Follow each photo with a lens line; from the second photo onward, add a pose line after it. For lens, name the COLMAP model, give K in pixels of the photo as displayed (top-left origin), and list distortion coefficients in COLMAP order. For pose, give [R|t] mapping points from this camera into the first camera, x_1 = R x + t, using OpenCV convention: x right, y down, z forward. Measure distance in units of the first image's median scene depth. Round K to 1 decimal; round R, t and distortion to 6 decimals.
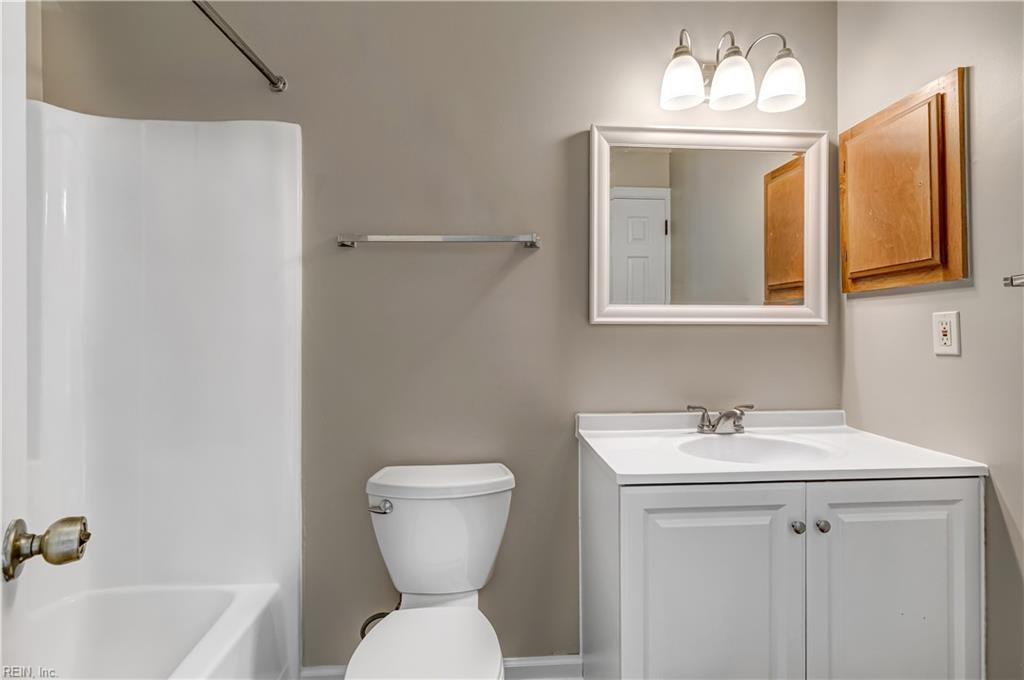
lens RADIAL K [[464.3, 0, 527.9], [0, 464.3, 320.9], [0, 0, 1]] dist [0.005810, -0.002256]
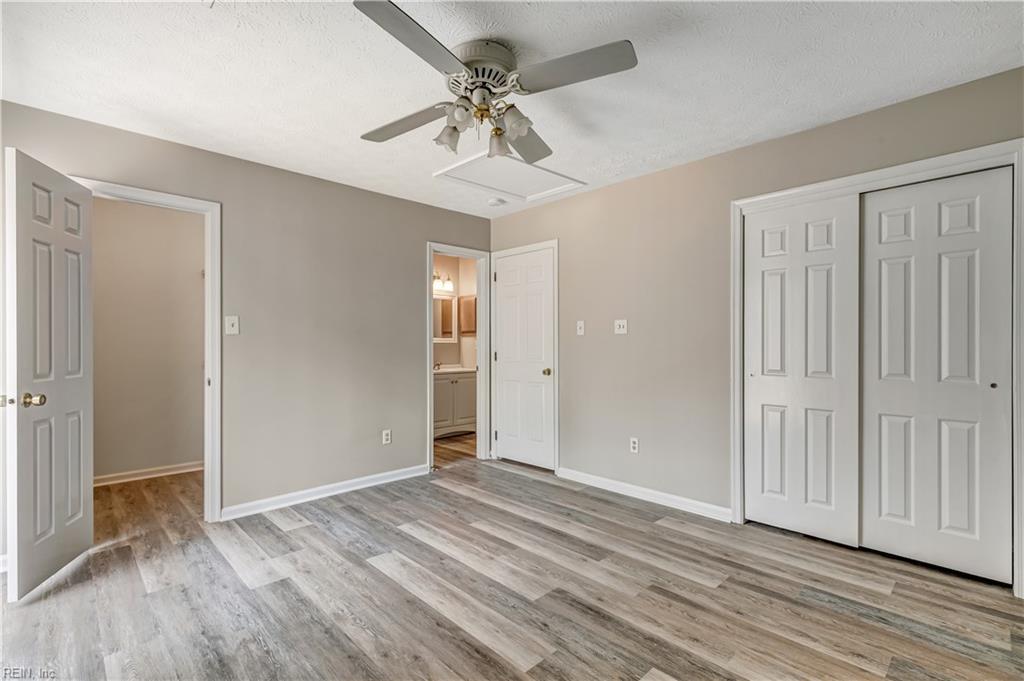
lens RADIAL K [[464.3, 0, 514.0], [0, 464.3, 343.8], [0, 0, 1]] dist [0.005810, -0.002256]
pose [[0.773572, -0.000974, 0.633707, -1.558885], [0.000532, 0.999999, 0.000888, 0.012093], [-0.633708, -0.000350, 0.773572, -2.475316]]
